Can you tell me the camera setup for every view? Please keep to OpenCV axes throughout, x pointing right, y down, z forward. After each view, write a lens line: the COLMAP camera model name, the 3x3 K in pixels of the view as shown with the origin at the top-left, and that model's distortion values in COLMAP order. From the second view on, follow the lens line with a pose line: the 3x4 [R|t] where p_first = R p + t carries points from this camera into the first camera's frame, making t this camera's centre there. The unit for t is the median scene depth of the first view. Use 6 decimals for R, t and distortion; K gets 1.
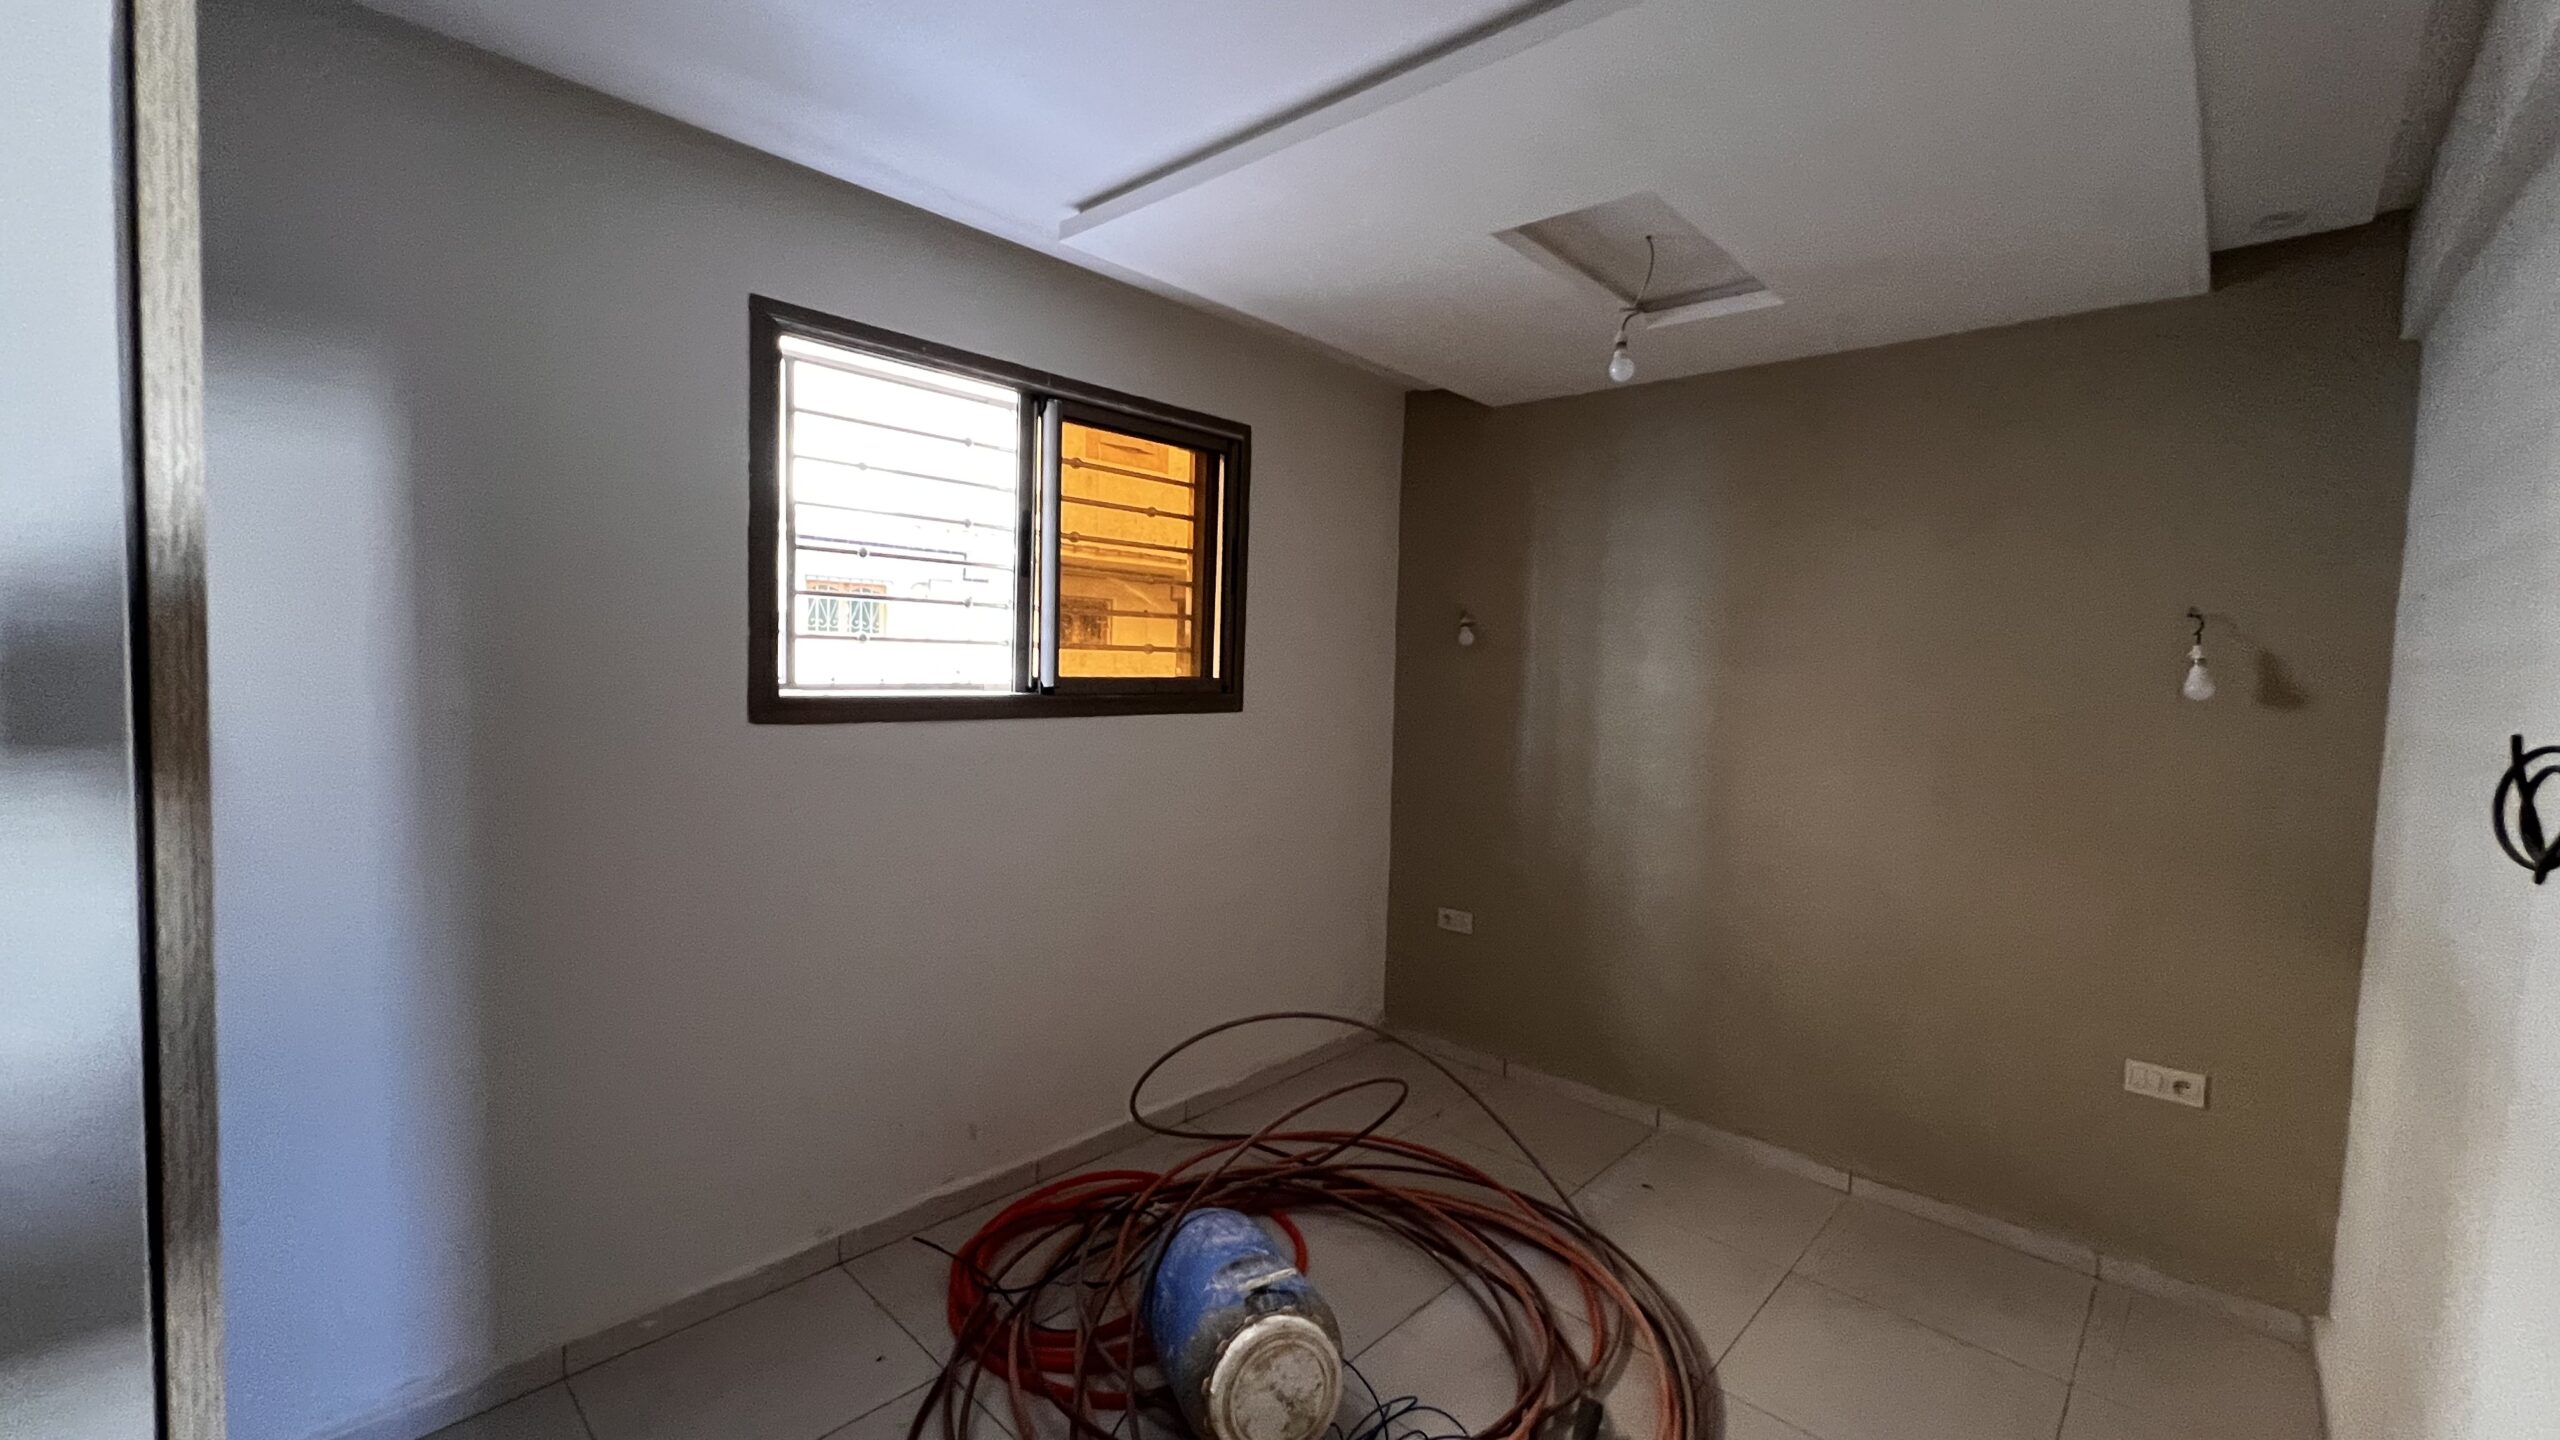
lens RADIAL K [[1027.7, 0, 1280.0], [0, 1027.7, 720.0], [0, 0, 1]] dist [-0.001345, 0.000584]
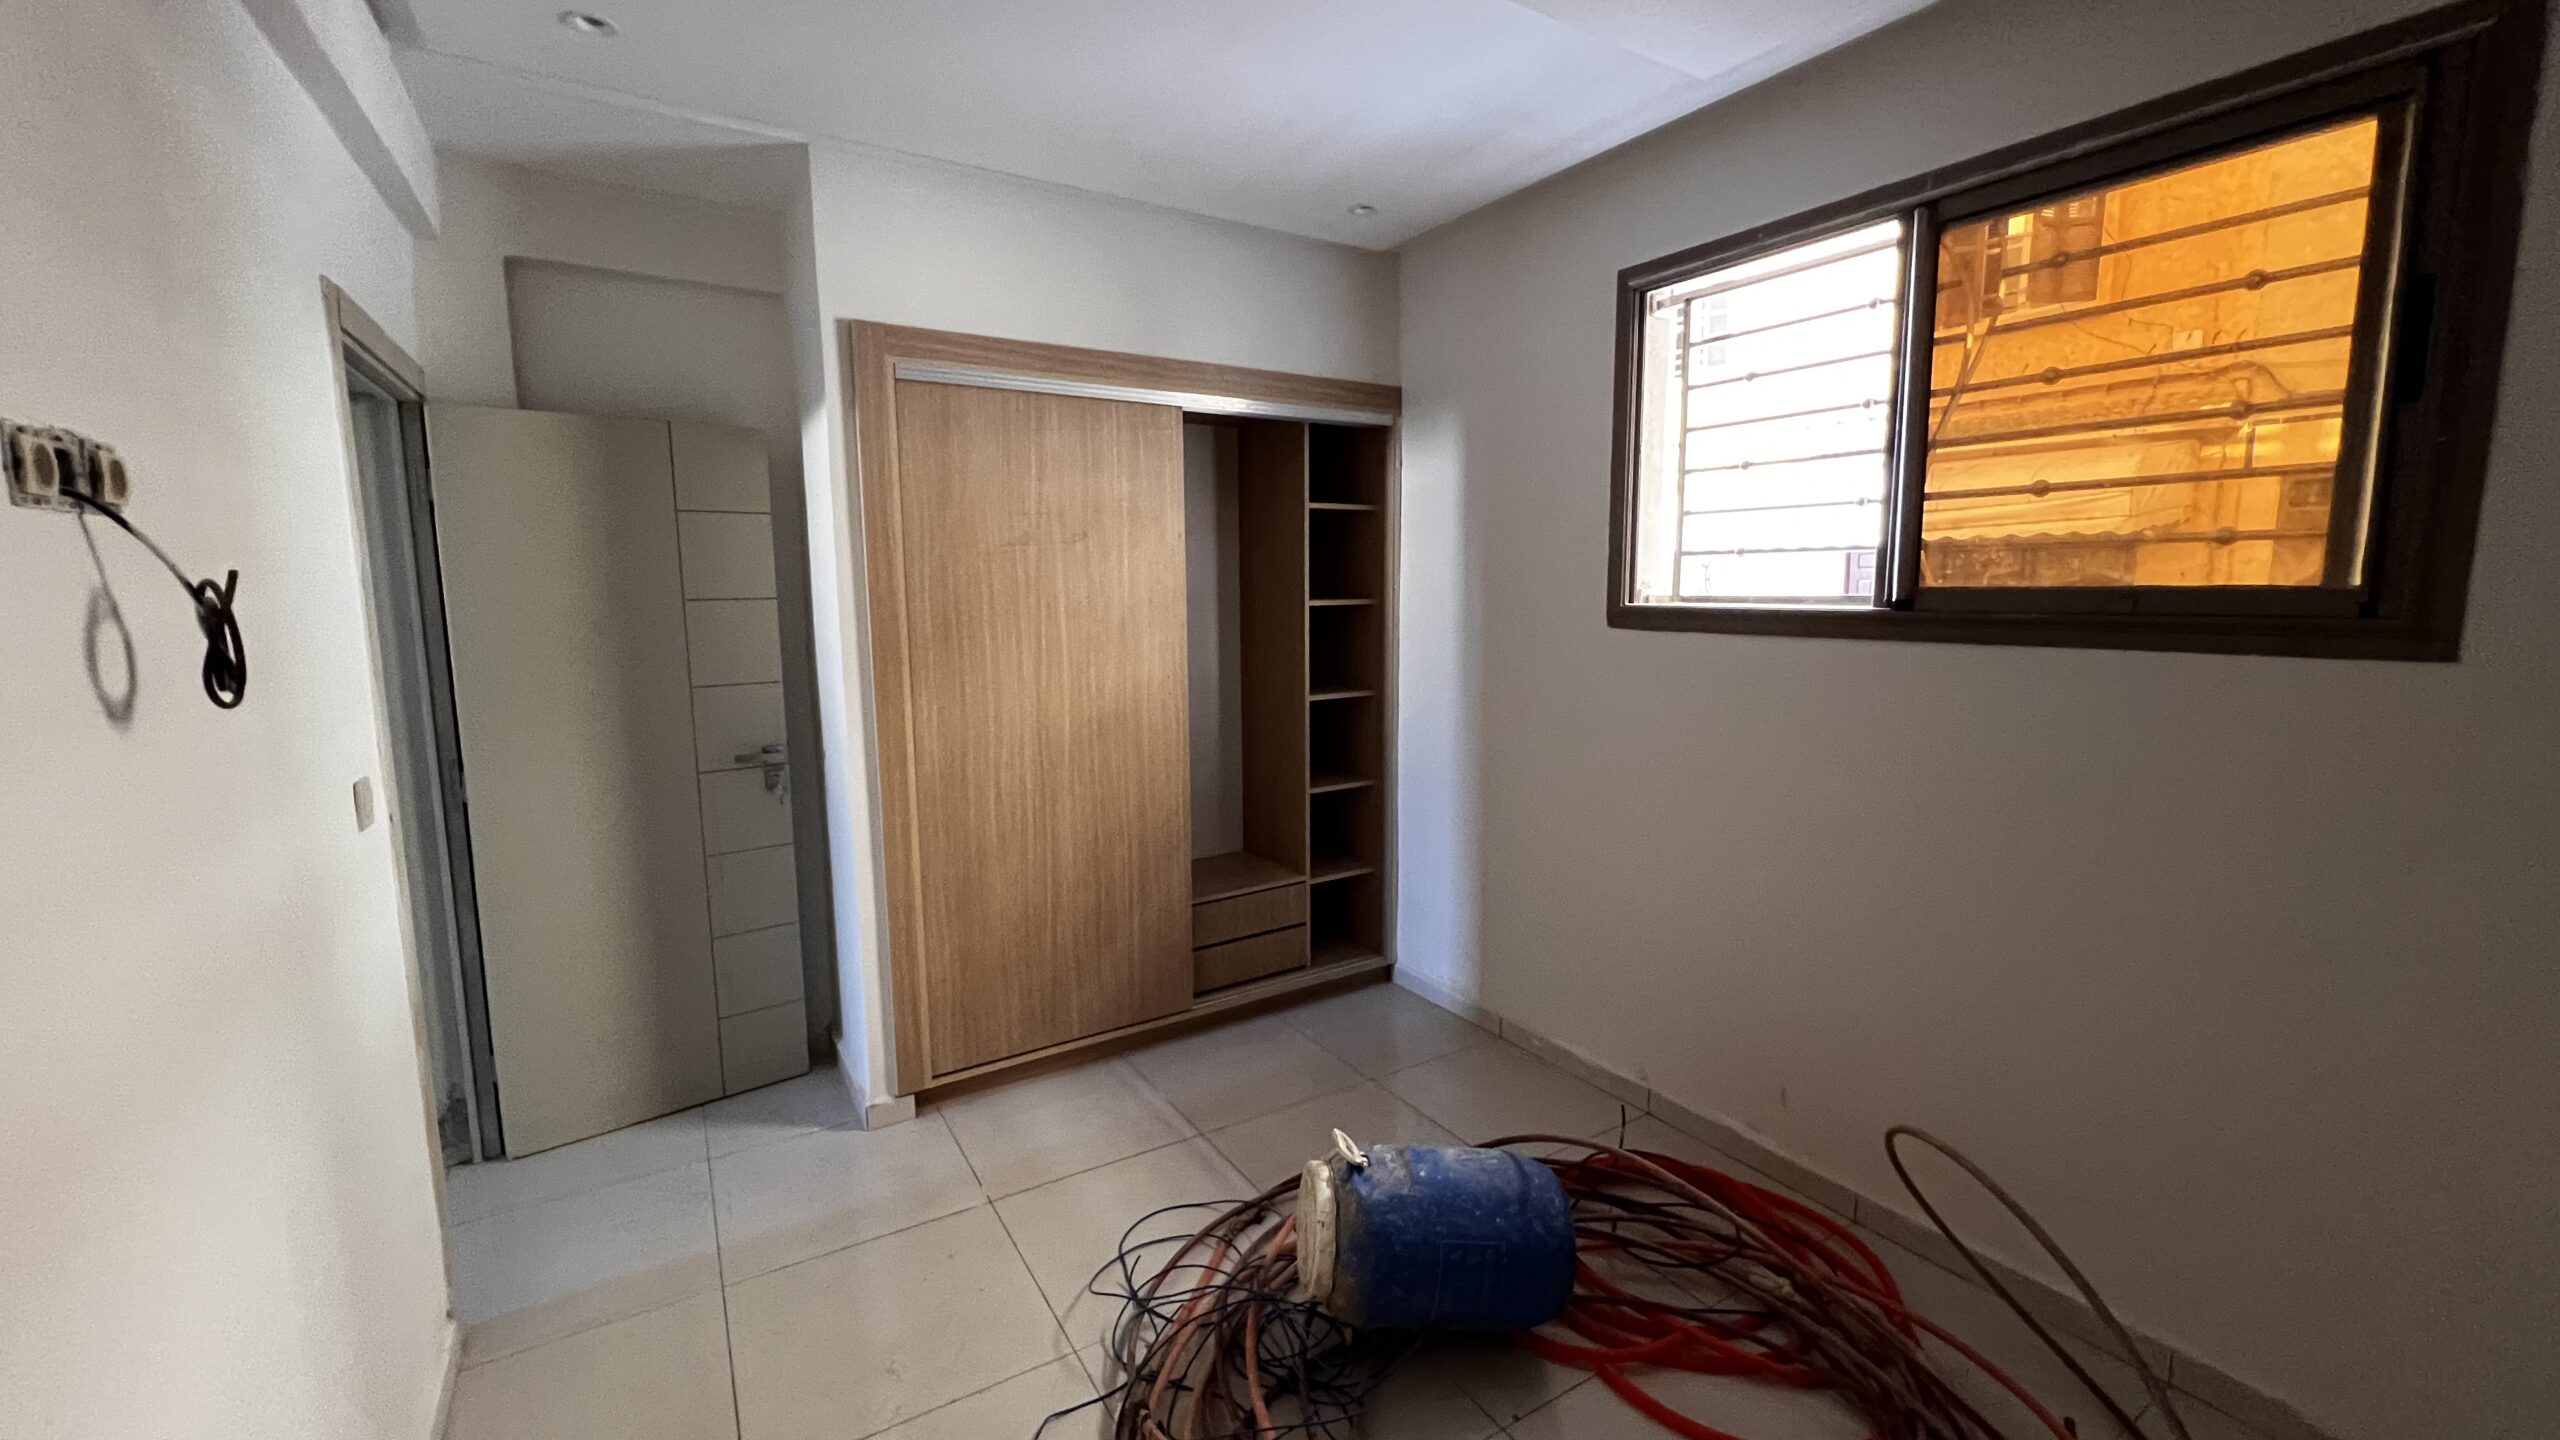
lens RADIAL K [[1026.7, 0, 1270.7], [0, 1026.7, 717.7], [0, 0, 1]] dist [0.000243, 0.000149]
pose [[-0.261030, 0.098191, -0.960324, 0.657668], [-0.058238, 0.991399, 0.117198, -0.007921], [0.963572, 0.086519, -0.253066, 0.777662]]
